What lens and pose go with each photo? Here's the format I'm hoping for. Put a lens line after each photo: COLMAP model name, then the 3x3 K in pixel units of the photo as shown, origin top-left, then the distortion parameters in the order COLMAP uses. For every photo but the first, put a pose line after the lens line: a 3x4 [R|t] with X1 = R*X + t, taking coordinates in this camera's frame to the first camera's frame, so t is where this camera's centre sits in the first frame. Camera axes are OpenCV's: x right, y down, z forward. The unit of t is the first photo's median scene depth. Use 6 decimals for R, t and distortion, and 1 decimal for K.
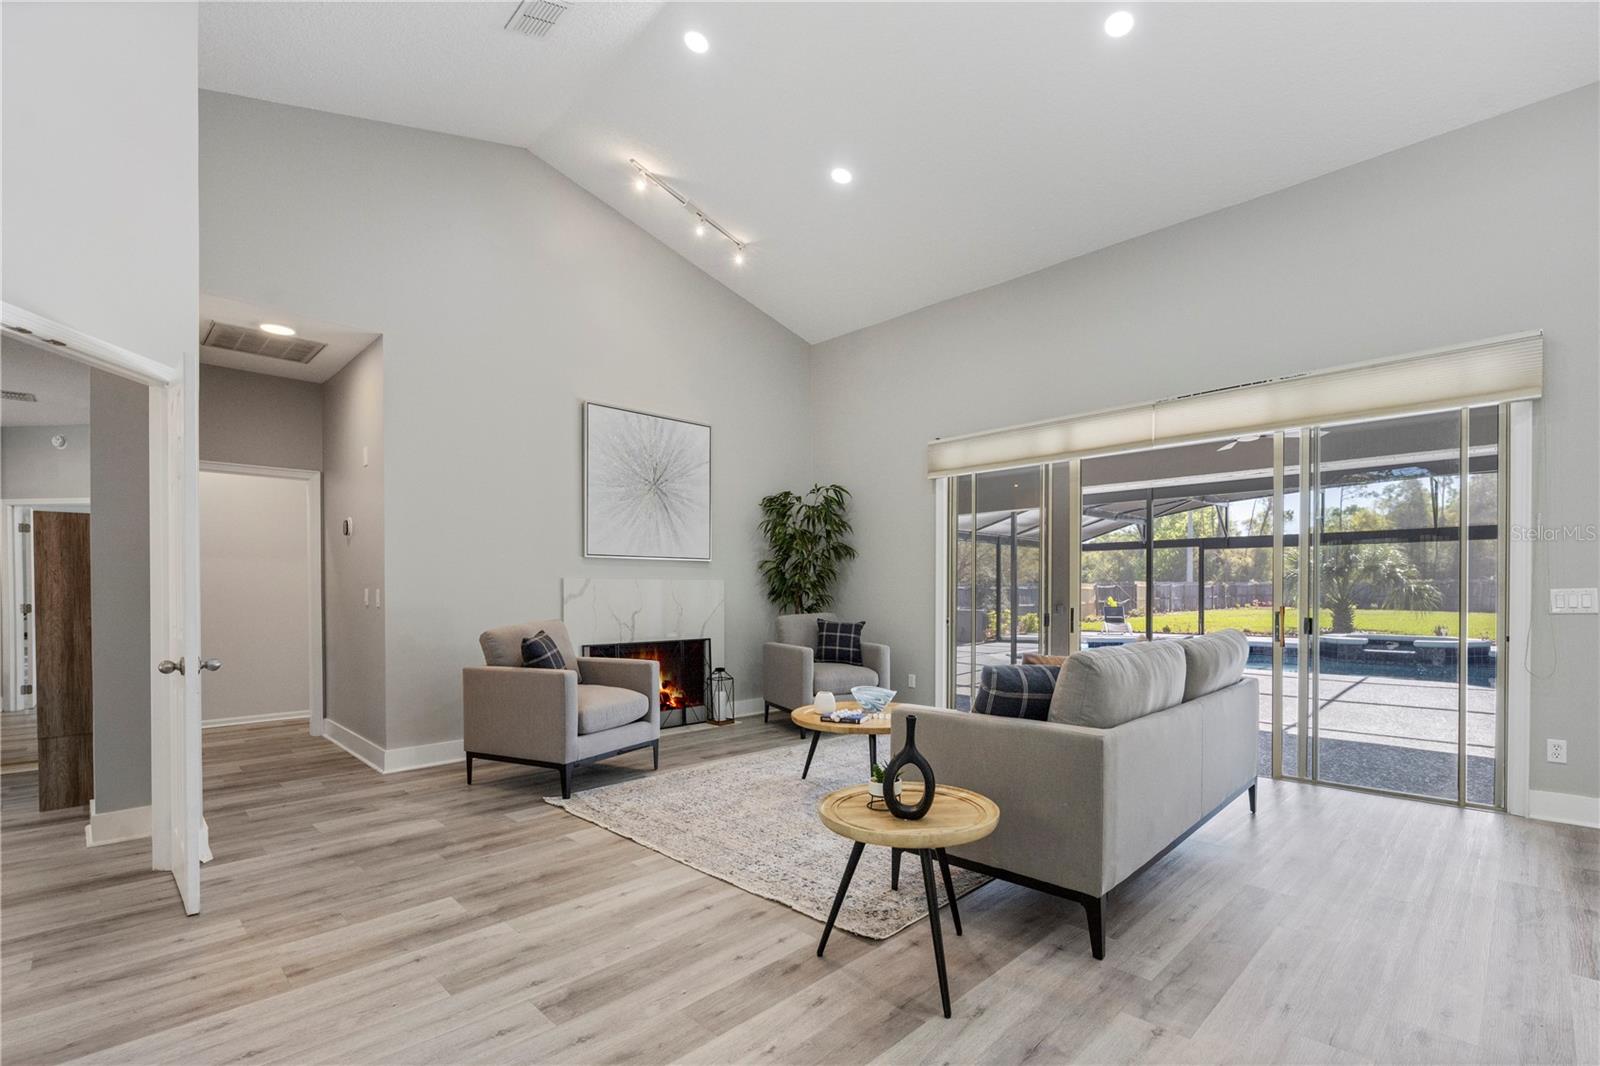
lens RADIAL K [[729.4, 0, 806.7], [0, 729.4, 603.9], [0, 0, 1]] dist [0.001689, -0.000326]
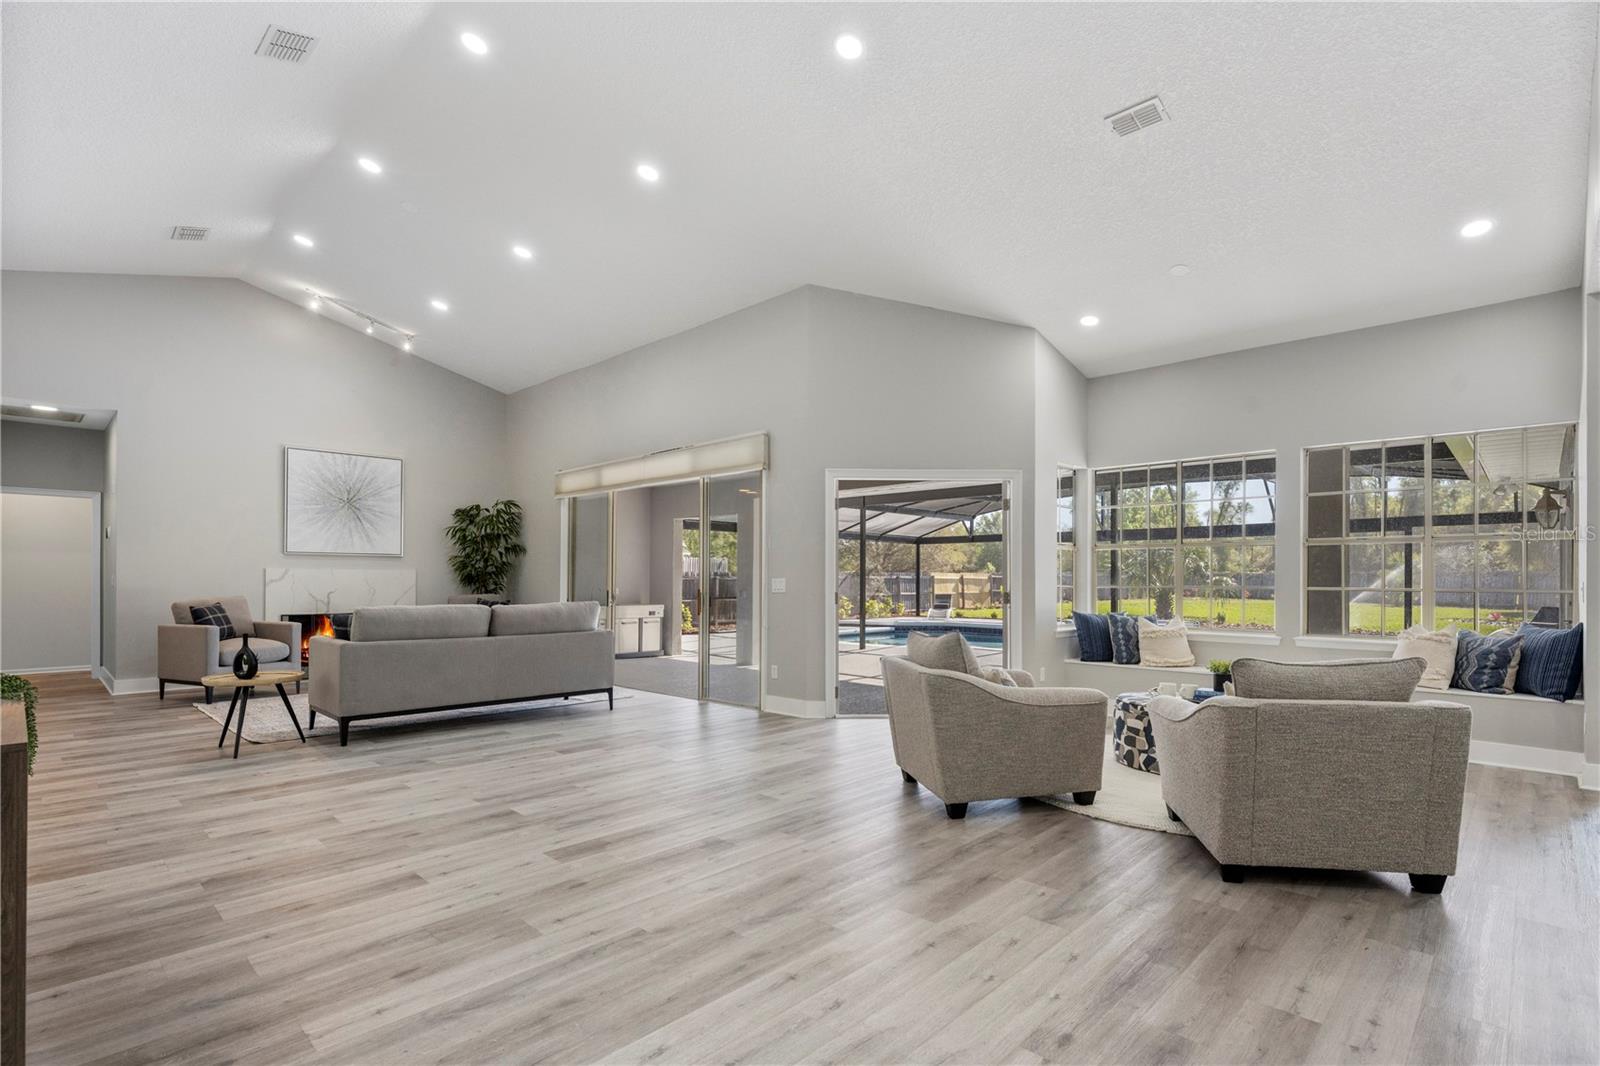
lens RADIAL K [[766.0, 0, 826.6], [0, 766.0, 586.6], [0, 0, 1]] dist [-0.000990, 0.000450]
pose [[0.999521, 0.005283, 0.030480, 0.669510], [-0.005045, 0.999956, -0.007866, 0.006946], [-0.030520, 0.007708, 0.999504, -0.509736]]
